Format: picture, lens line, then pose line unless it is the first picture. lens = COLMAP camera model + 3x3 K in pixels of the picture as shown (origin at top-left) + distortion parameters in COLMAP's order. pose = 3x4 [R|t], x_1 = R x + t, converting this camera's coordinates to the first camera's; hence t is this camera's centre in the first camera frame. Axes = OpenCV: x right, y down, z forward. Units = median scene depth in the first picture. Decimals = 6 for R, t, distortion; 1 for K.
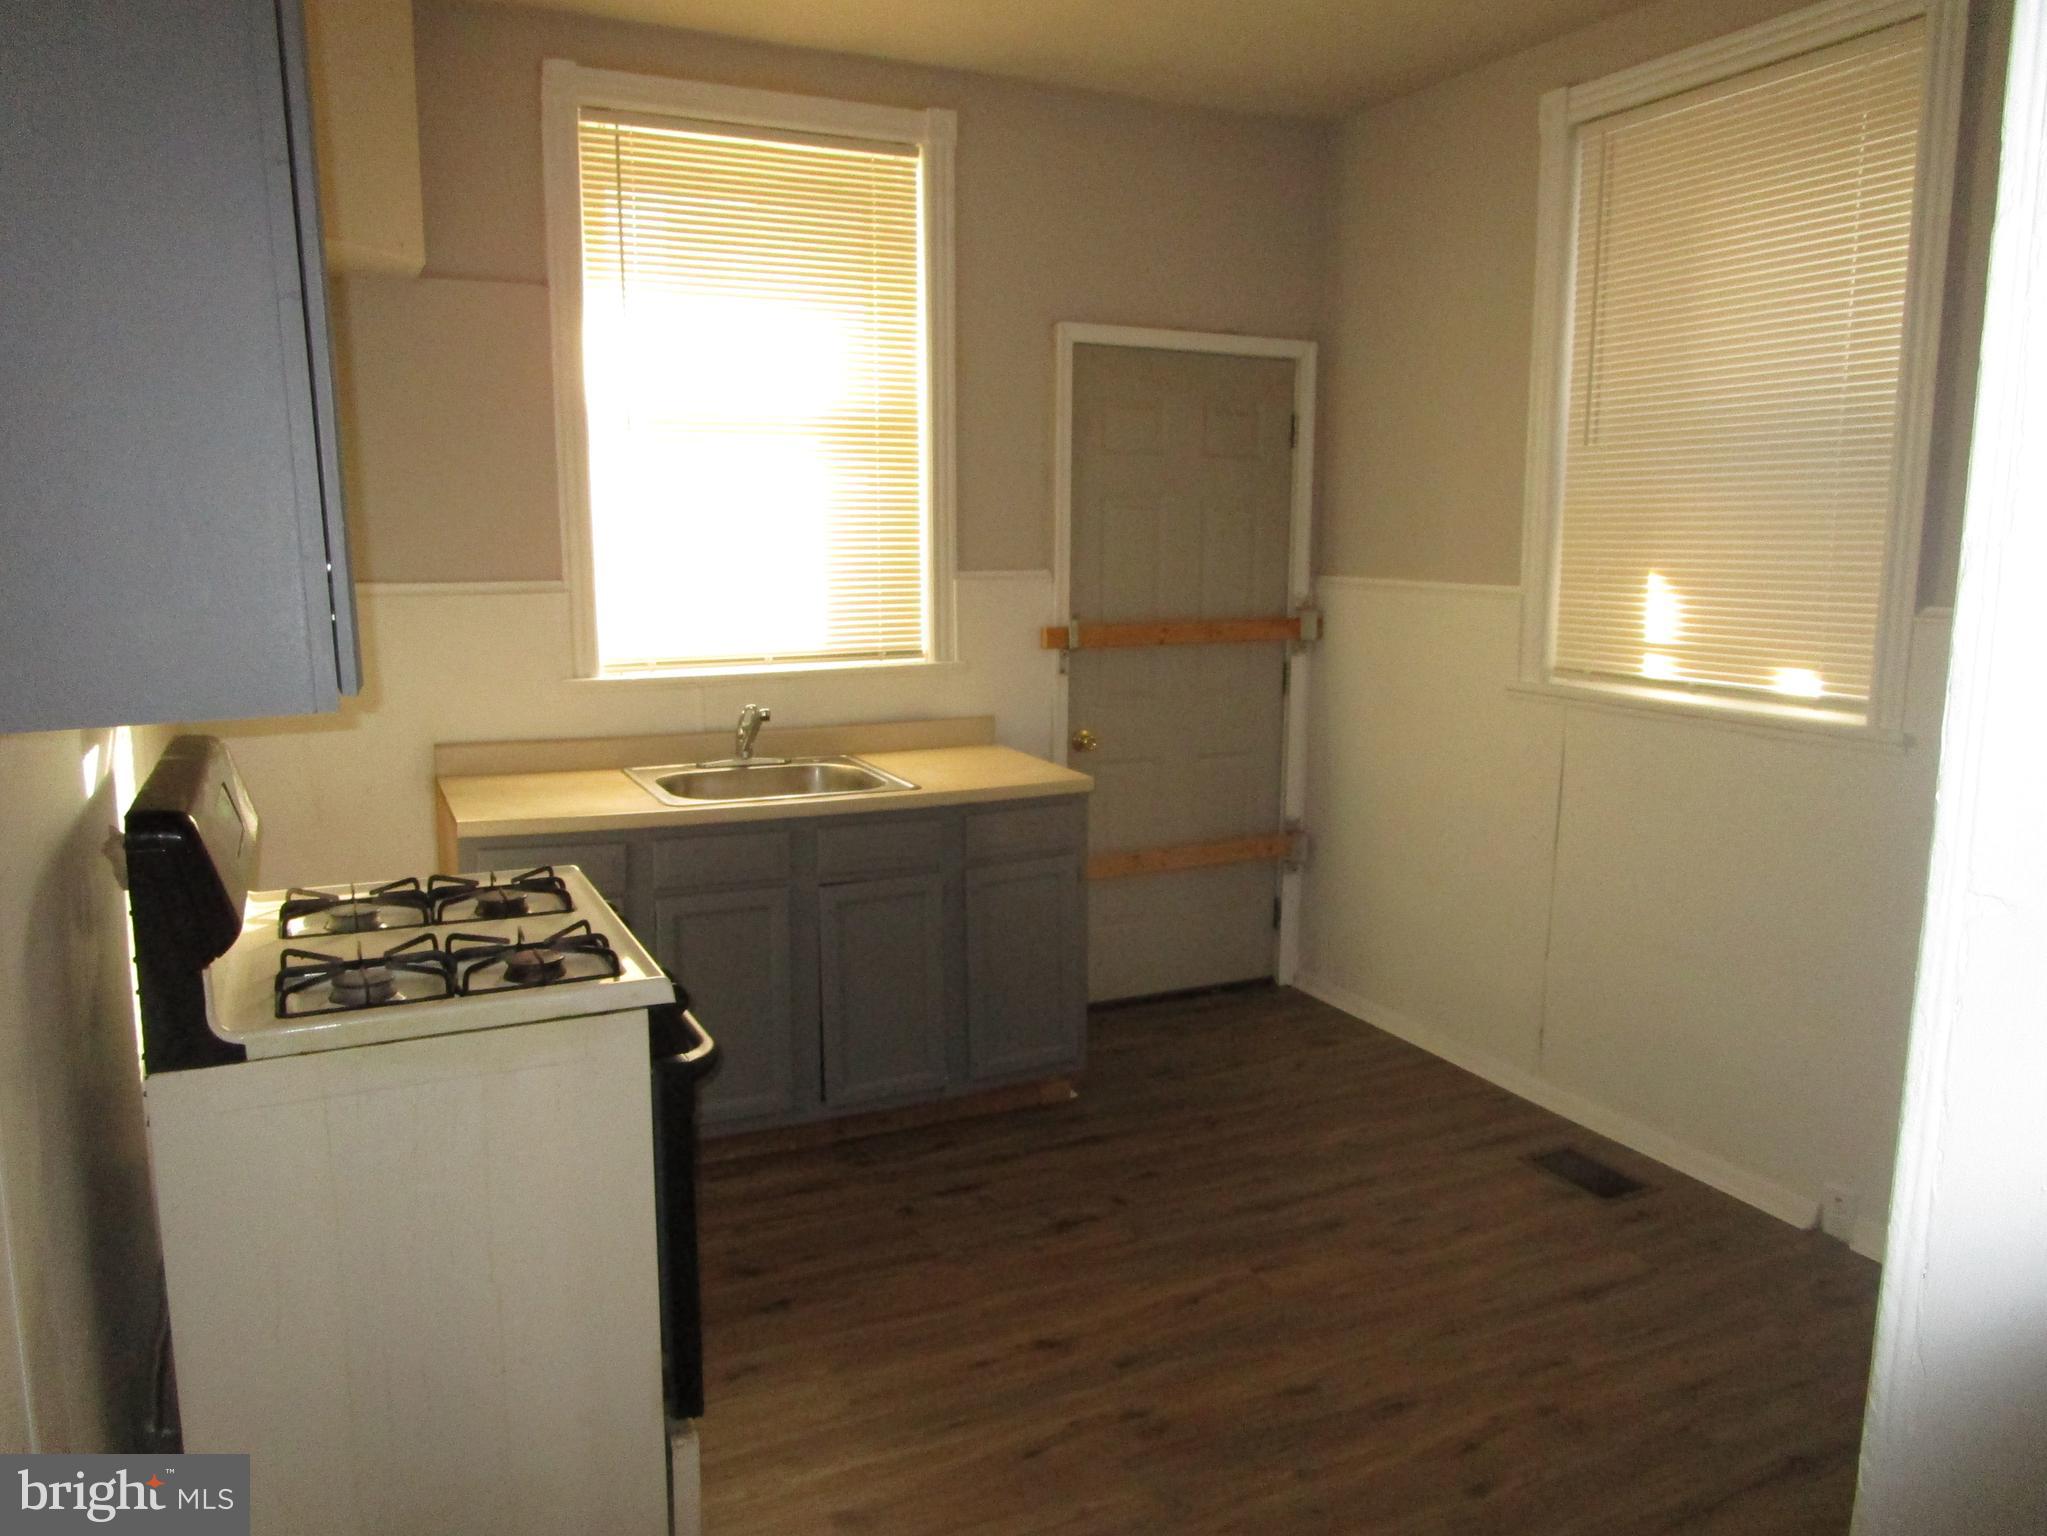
lens RADIAL K [[1469.8, 0, 1023.5], [0, 1469.8, 768.0], [0, 0, 1]] dist [-0.003284, -0.004636]
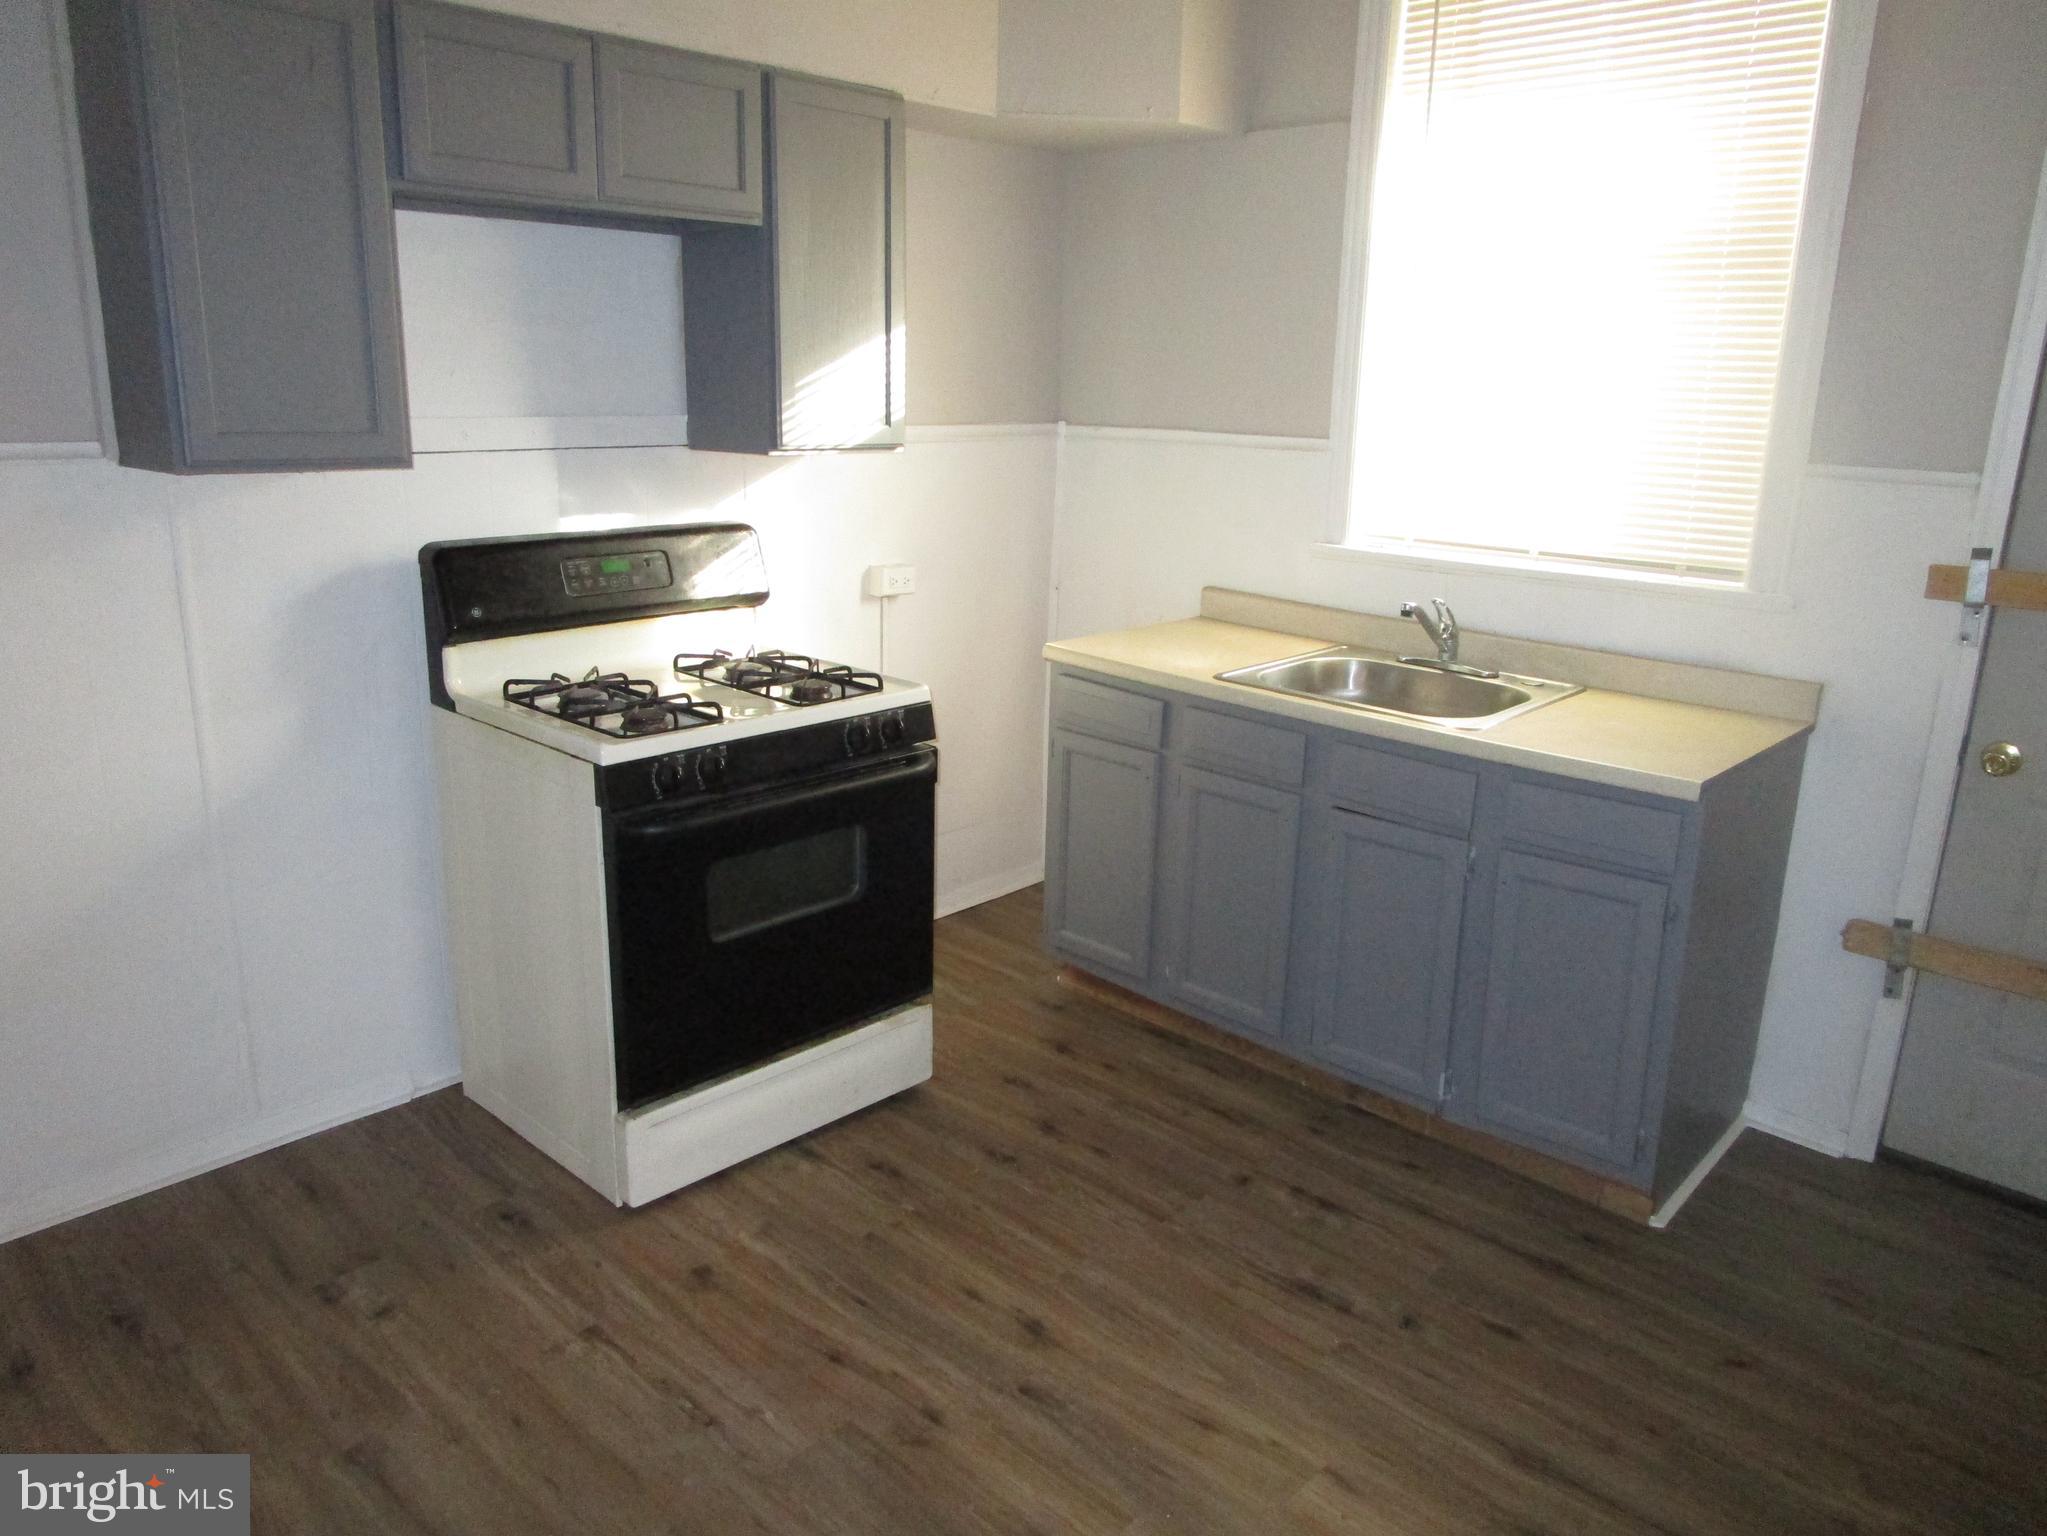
lens RADIAL K [[1469.8, 0, 1023.5], [0, 1469.8, 768.0], [0, 0, 1]] dist [-0.003284, -0.004636]
pose [[0.348407, 0.256595, -0.901538, 0.588893], [-0.171307, 0.963034, 0.207894, -0.094287], [0.921557, 0.082008, 0.379484, 0.511476]]
